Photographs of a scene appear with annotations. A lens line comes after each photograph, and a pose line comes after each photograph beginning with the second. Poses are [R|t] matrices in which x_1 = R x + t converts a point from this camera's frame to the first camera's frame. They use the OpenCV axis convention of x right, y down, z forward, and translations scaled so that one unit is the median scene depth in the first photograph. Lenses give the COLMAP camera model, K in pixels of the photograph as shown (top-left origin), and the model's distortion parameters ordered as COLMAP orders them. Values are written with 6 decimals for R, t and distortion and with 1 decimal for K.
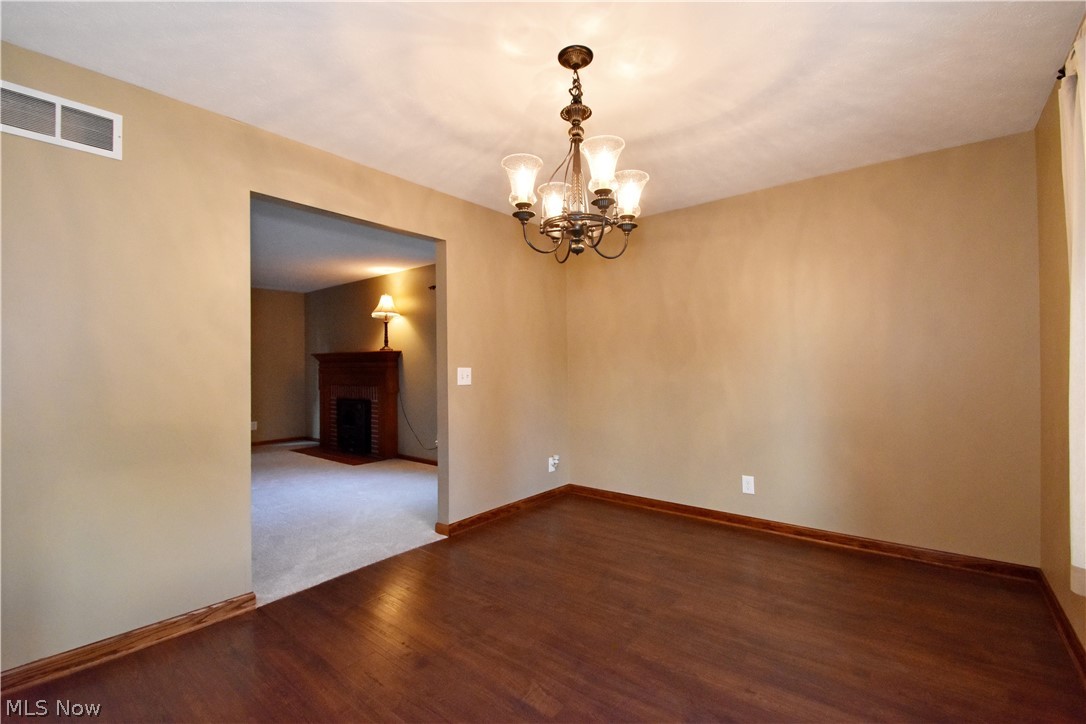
lens RADIAL K [[473.4, 0, 540.5], [0, 473.4, 366.2], [0, 0, 1]] dist [0.010565, -0.013760]
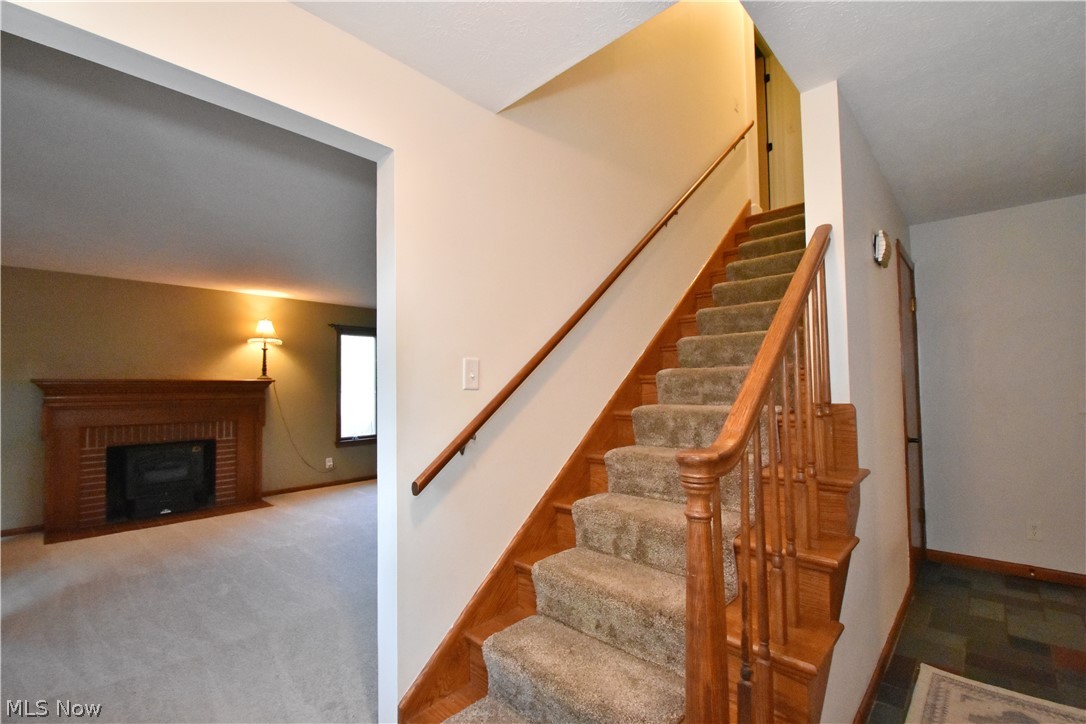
lens RADIAL K [[473.4, 0, 540.5], [0, 473.4, 366.2], [0, 0, 1]] dist [0.010565, -0.013760]
pose [[0.071134, 0.045514, 0.996428, -1.151382], [0.011506, 0.998855, -0.046446, -0.009796], [-0.997400, 0.014769, 0.070529, 0.373916]]
